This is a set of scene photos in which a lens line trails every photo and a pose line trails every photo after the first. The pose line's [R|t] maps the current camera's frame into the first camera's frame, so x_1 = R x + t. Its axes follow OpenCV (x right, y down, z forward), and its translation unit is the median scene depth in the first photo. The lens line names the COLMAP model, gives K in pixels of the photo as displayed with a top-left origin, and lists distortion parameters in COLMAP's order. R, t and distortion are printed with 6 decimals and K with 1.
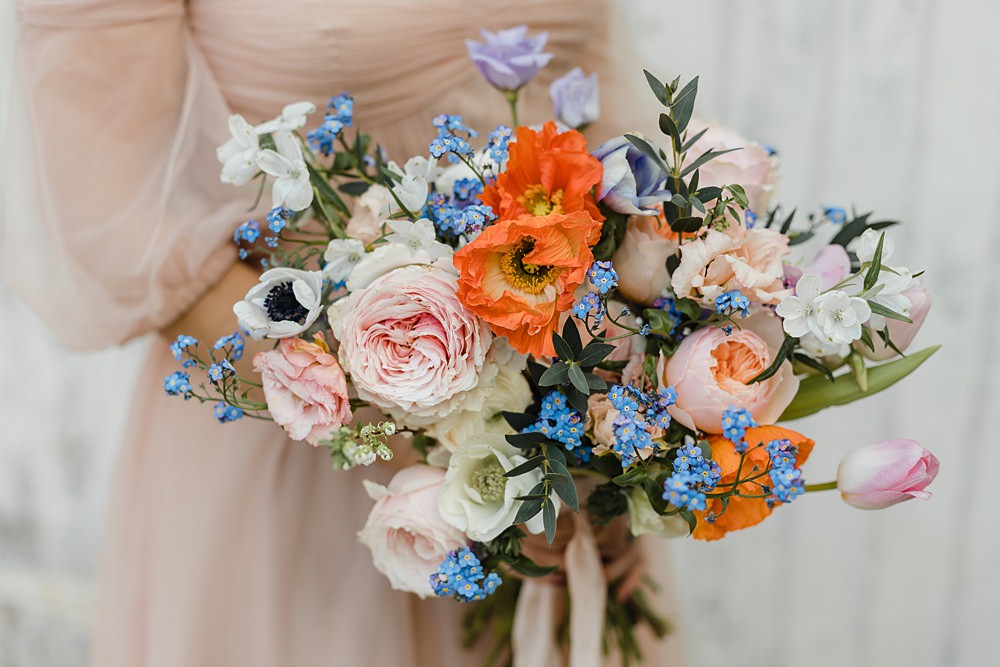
lens RADIAL K [[1503.8, 0, 447.6], [0, 1503.8, 322.4], [0, 0, 1]] dist [0.012490, 0.000000]
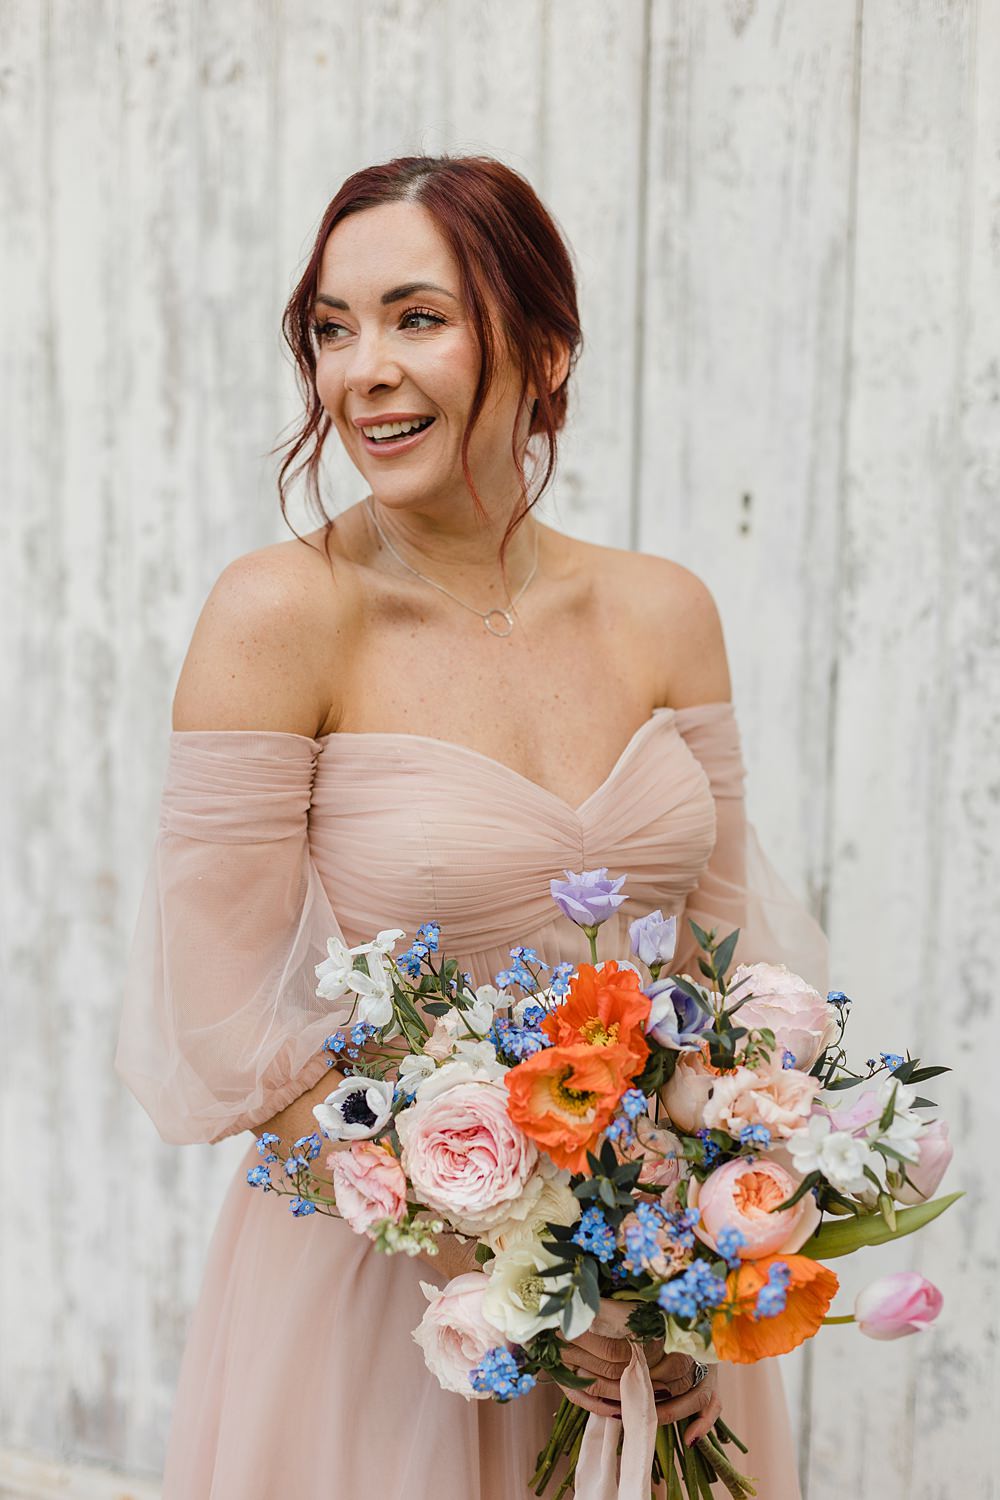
lens RADIAL K [[2255.8, 0, 497.9], [0, 2255.8, 746.1], [0, 0, 1]] dist [0.012490, 0.000000]
pose [[0.991177, 0.048577, -0.123324, 0.185719], [-0.071572, 0.979268, -0.189501, 0.033108], [0.111562, 0.196656, 0.974105, -0.667129]]
